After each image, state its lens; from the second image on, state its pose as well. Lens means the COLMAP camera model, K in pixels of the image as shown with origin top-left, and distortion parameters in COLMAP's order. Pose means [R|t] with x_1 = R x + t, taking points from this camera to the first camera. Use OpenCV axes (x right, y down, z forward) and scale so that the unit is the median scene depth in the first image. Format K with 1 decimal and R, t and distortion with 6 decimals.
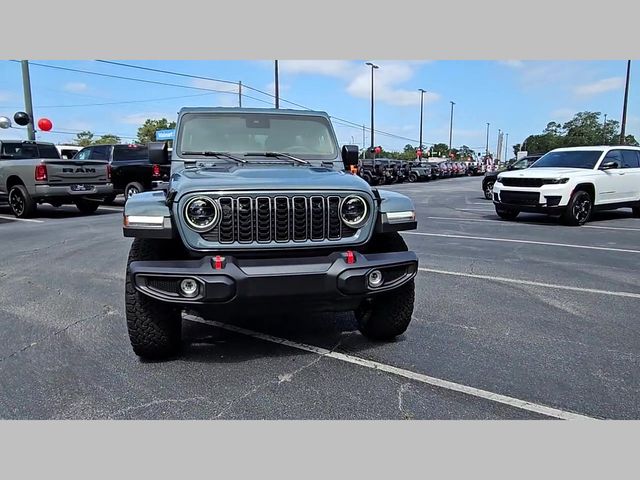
lens RADIAL K [[436.2, 0, 310.3], [0, 436.2, 239.8], [0, 0, 1]] dist [0.003907, -0.000702]
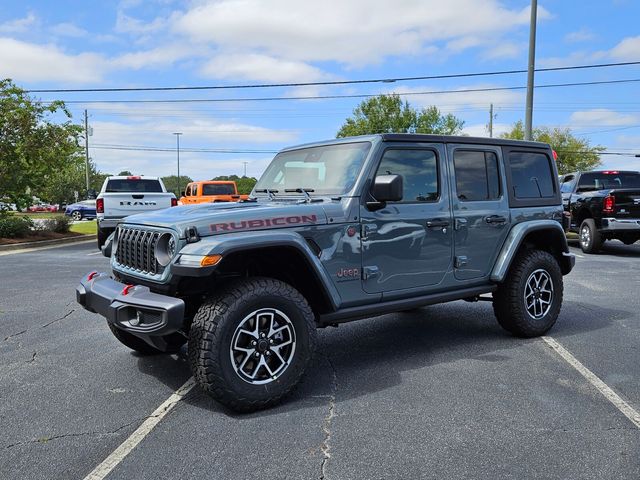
lens RADIAL K [[547.7, 0, 320.0], [0, 547.7, 240.0], [0, 0, 1]] dist [0.071466, -0.004472]
pose [[0.426572, 0.060460, -0.902431, 1.179700], [-0.141913, 0.989879, -0.000762, -0.114987], [0.893251, 0.128392, 0.430835, 0.662027]]
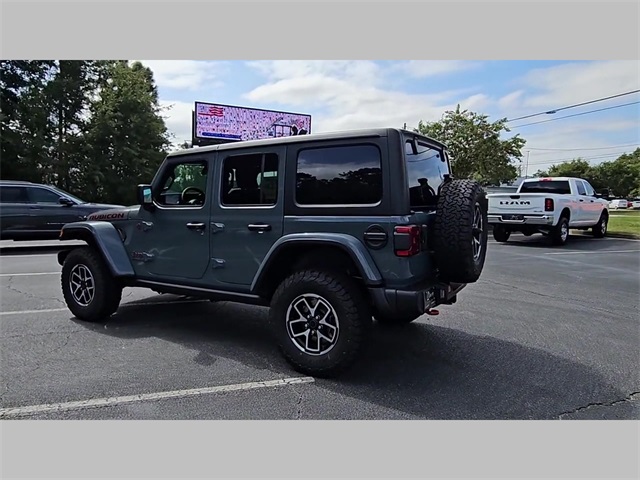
lens RADIAL K [[435.6, 0, 311.5], [0, 435.6, 238.2], [0, 0, 1]] dist [0.004586, 0.000187]
pose [[-0.681247, 0.062955, -0.729341, 0.738840], [-0.121271, 0.972824, 0.197246, -0.447358], [0.721939, 0.222821, -0.655099, 2.563875]]
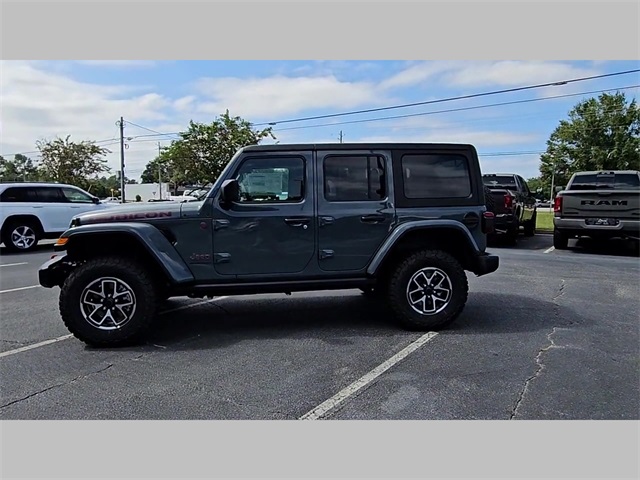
lens RADIAL K [[435.6, 0, 311.5], [0, 435.6, 238.2], [0, 0, 1]] dist [0.004586, 0.000187]
pose [[-0.060335, 0.091171, -0.994006, 1.330539], [-0.159648, 0.982119, 0.099771, -0.282268], [0.985328, 0.164711, -0.044701, 1.619908]]
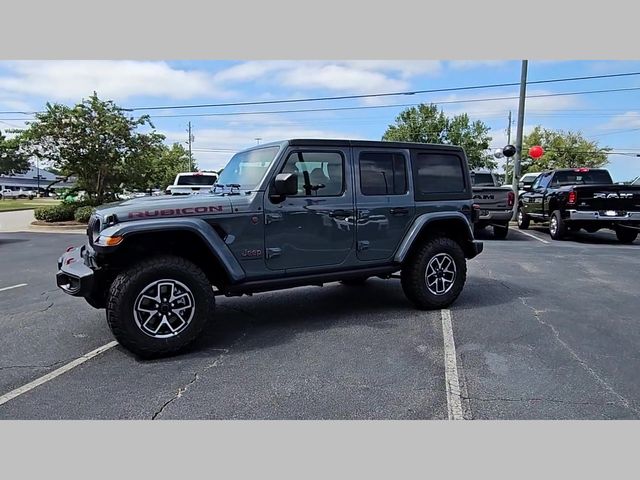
lens RADIAL K [[435.6, 0, 311.5], [0, 435.6, 238.2], [0, 0, 1]] dist [0.004586, 0.000187]
pose [[0.295997, 0.100708, -0.949865, 1.299988], [-0.157577, 0.985950, 0.055430, -0.185580], [0.942102, 0.133269, 0.307707, 1.033486]]
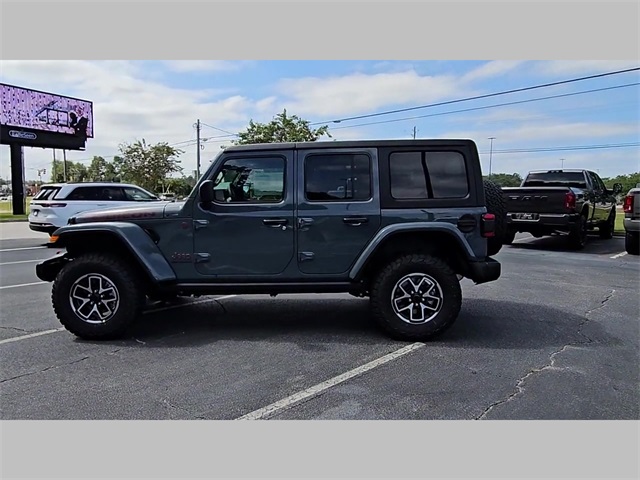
lens RADIAL K [[435.6, 0, 311.5], [0, 435.6, 238.2], [0, 0, 1]] dist [0.004586, 0.000187]
pose [[-0.231815, 0.093997, -0.968208, 1.250196], [-0.154996, 0.979036, 0.132158, -0.332630], [0.960332, 0.180704, -0.212387, 1.884847]]
